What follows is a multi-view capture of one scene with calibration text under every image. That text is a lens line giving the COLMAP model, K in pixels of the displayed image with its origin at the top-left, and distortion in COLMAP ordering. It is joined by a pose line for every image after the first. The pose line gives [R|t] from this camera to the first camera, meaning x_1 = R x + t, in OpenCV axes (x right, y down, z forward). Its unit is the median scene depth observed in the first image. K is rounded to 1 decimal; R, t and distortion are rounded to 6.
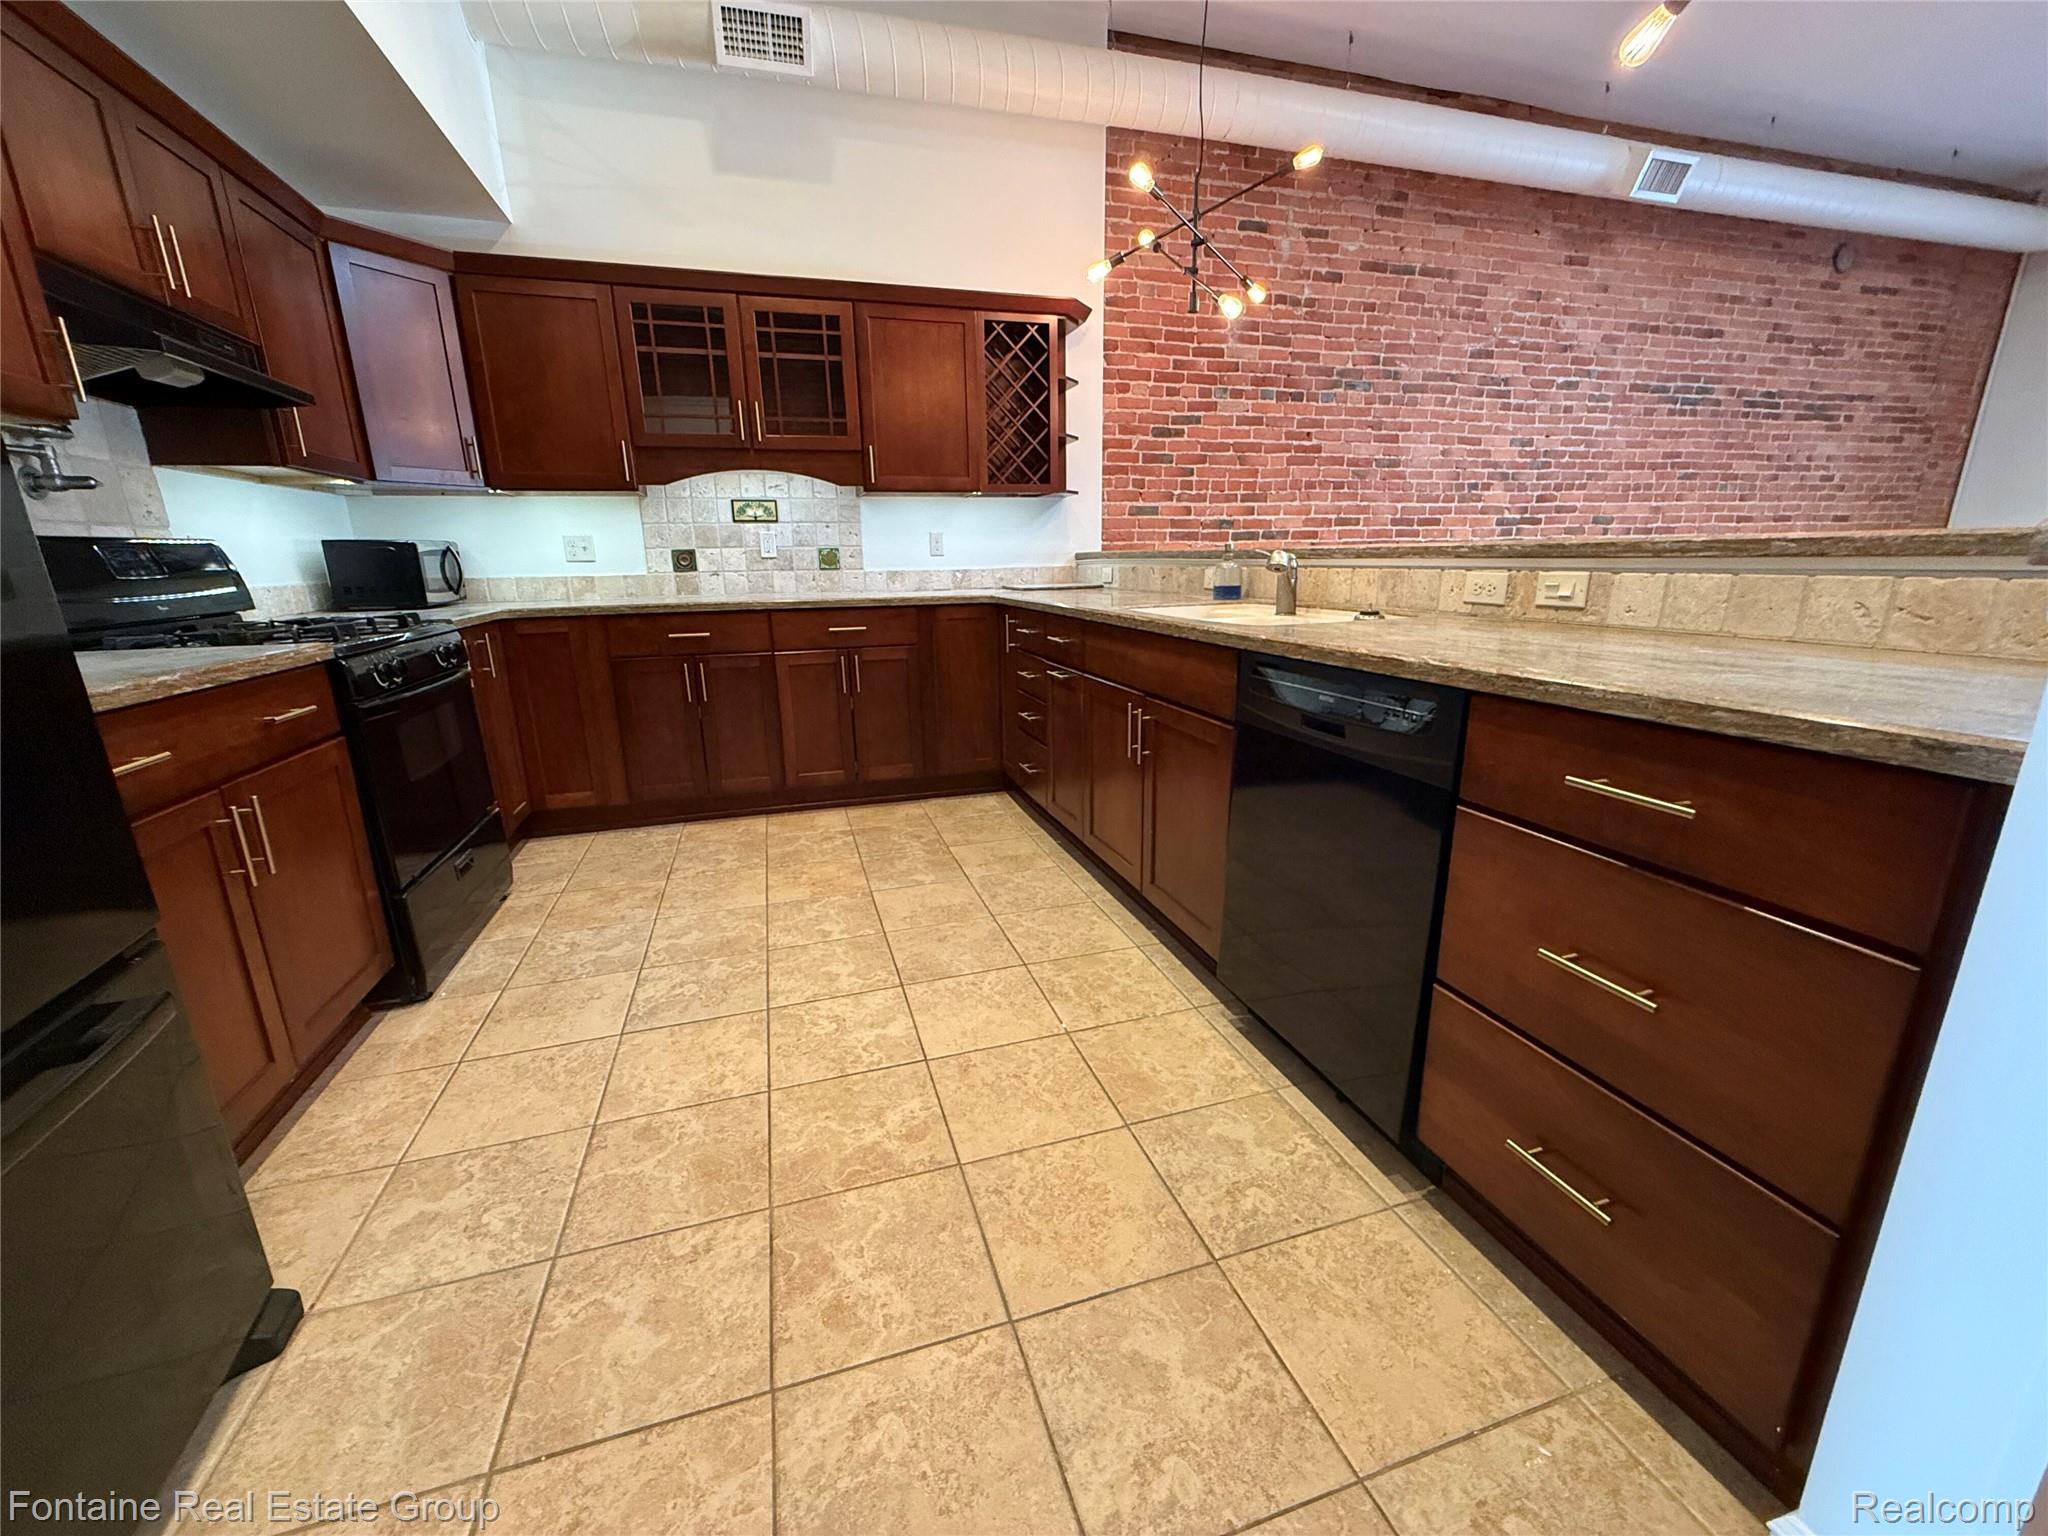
lens RADIAL K [[816.7, 0, 1015.6], [0, 816.7, 771.2], [0, 0, 1]] dist [-0.001693, 0.000705]
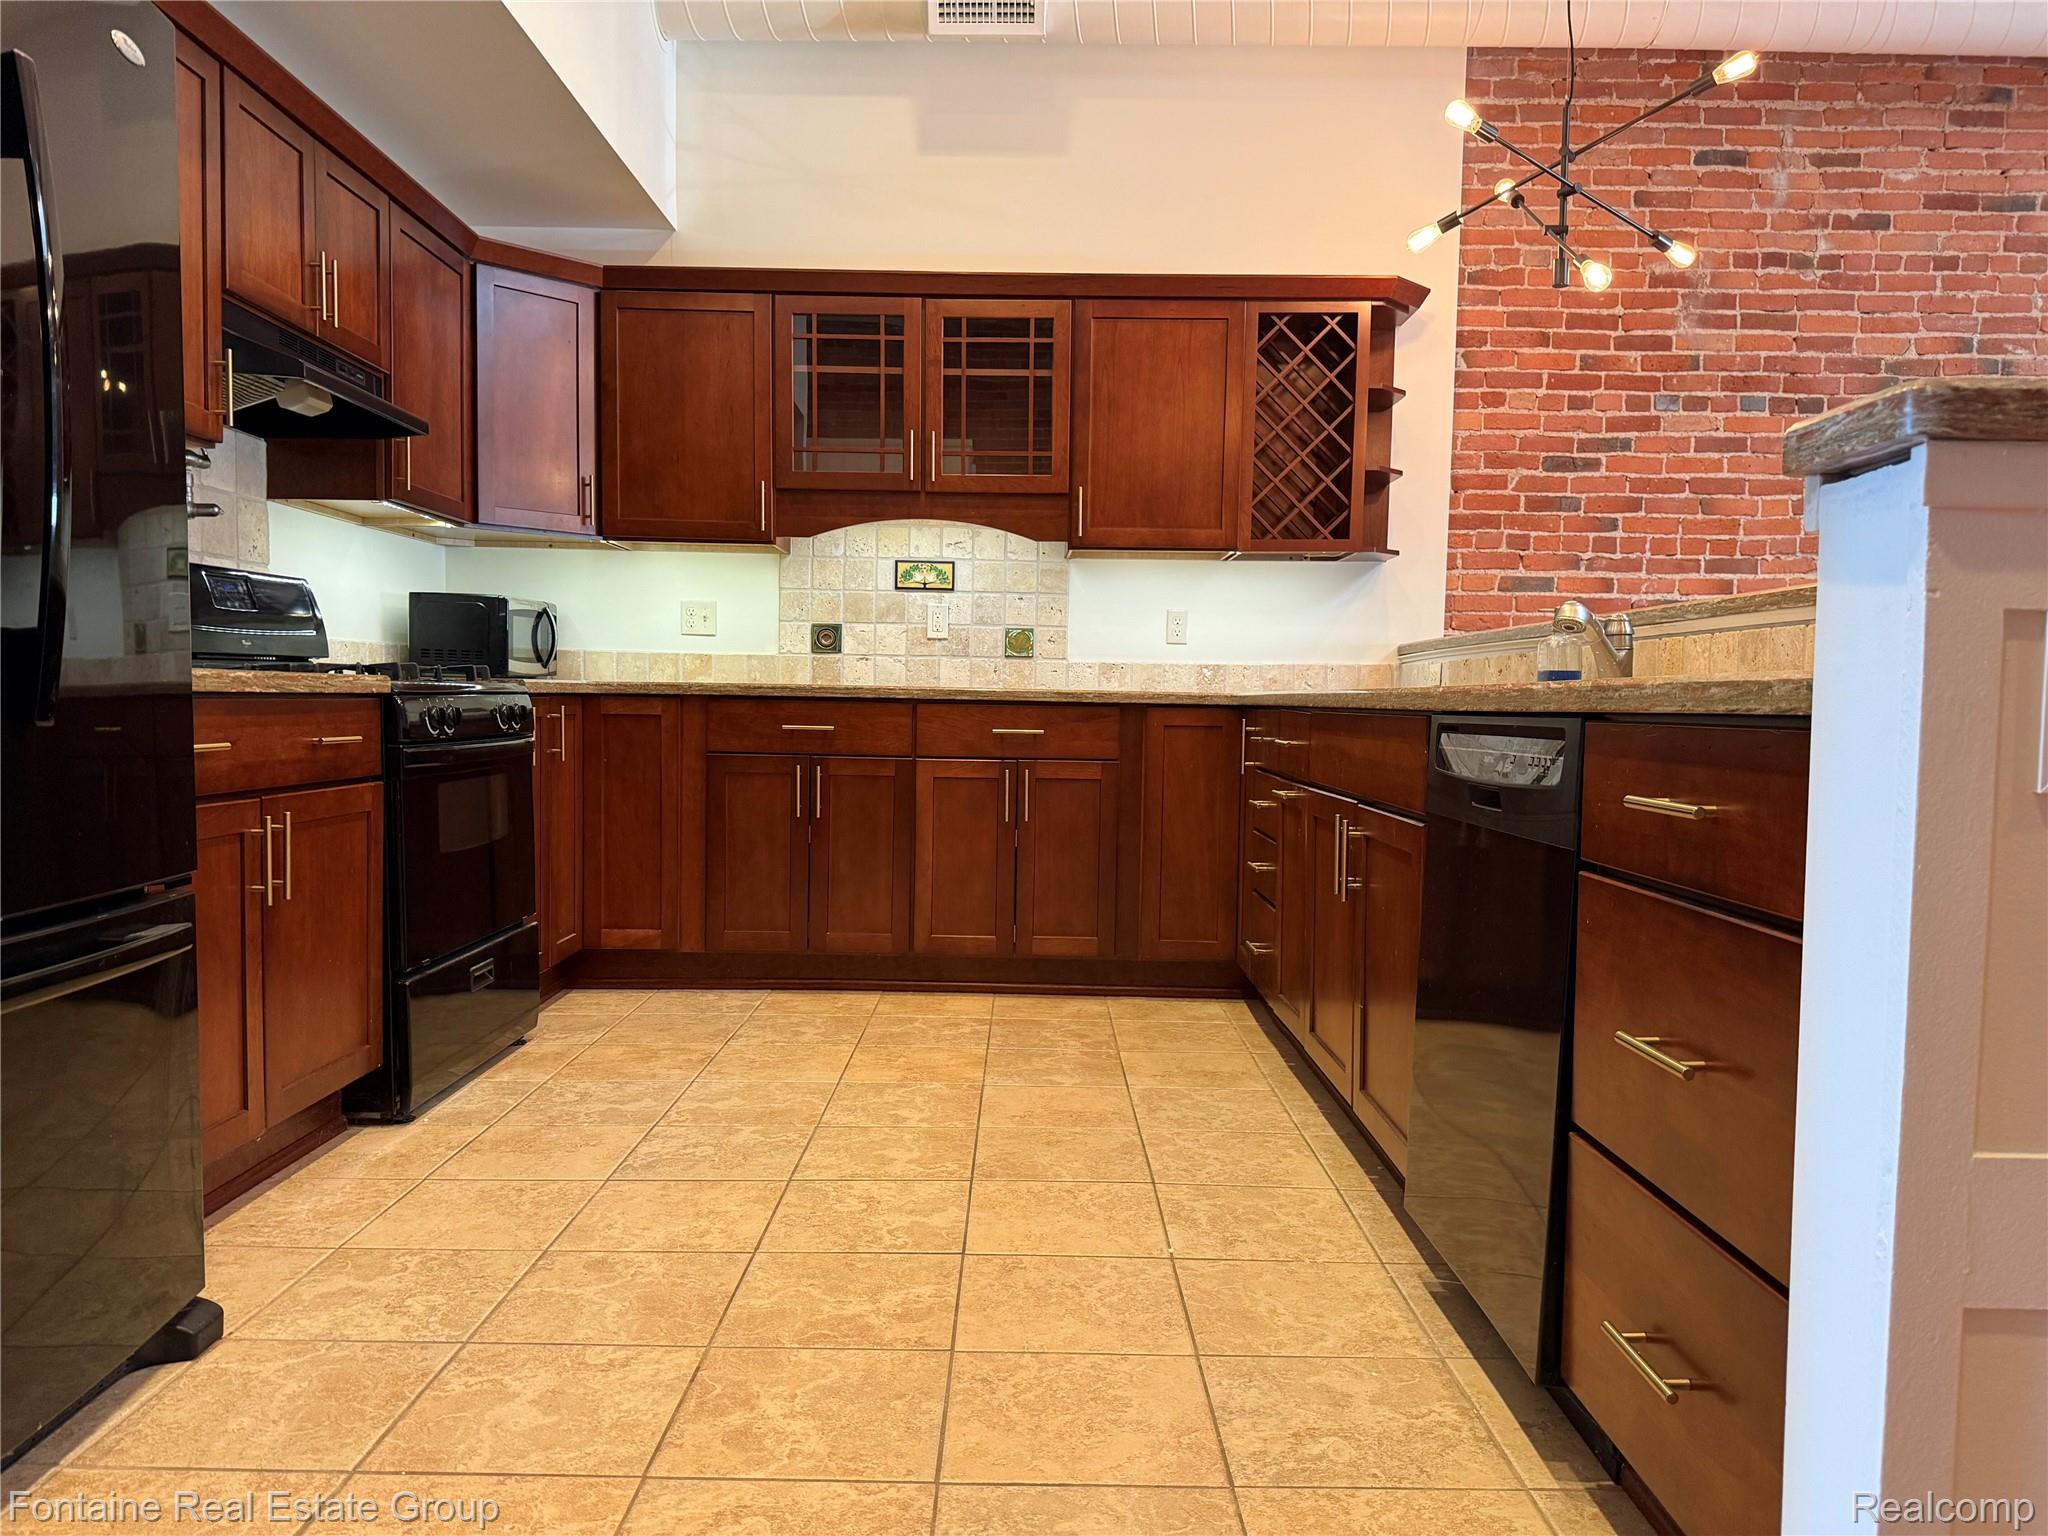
lens RADIAL K [[1444.6, 0, 1003.4], [0, 1444.6, 780.4], [0, 0, 1]] dist [0.028541, -0.042786]
pose [[0.952219, 0.049644, -0.301356, 0.149530], [-0.108763, 0.977134, -0.182700, 0.090009], [0.285395, 0.206747, 0.935845, -0.142727]]
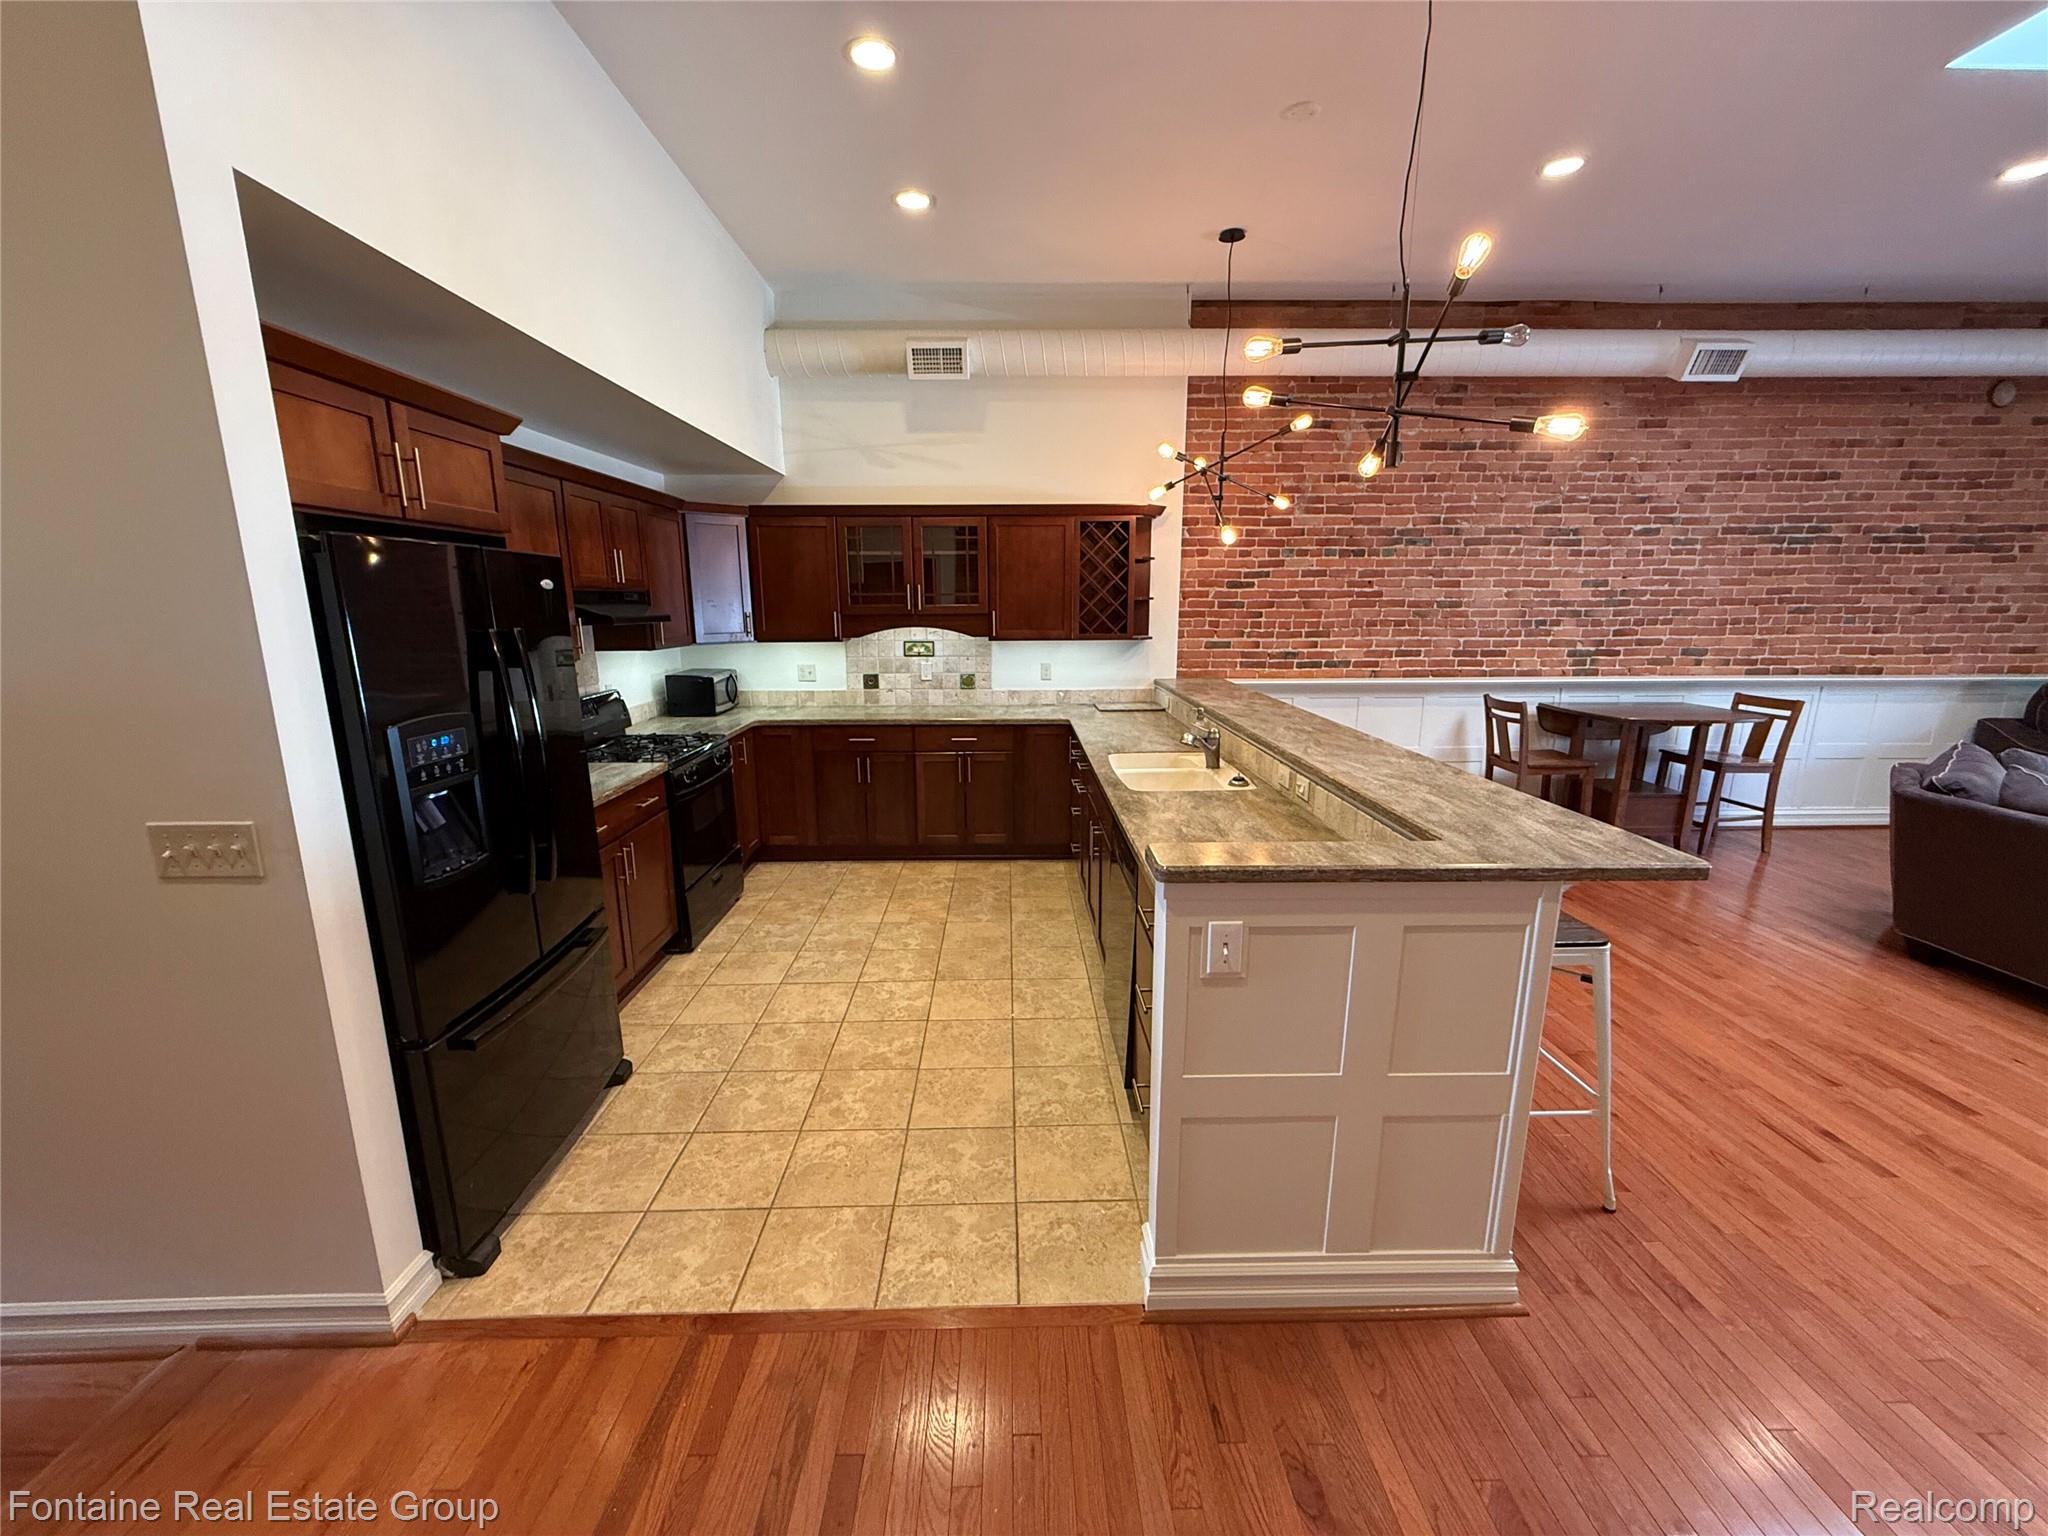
lens RADIAL K [[816.7, 0, 1016.2], [0, 816.7, 769.8], [0, 0, 1]] dist [-0.001693, 0.000705]
pose [[0.960733, 0.069815, -0.268549, 0.265590], [-0.082170, 0.996003, -0.035029, -0.073686], [0.265030, 0.055720, 0.962629, -0.356465]]
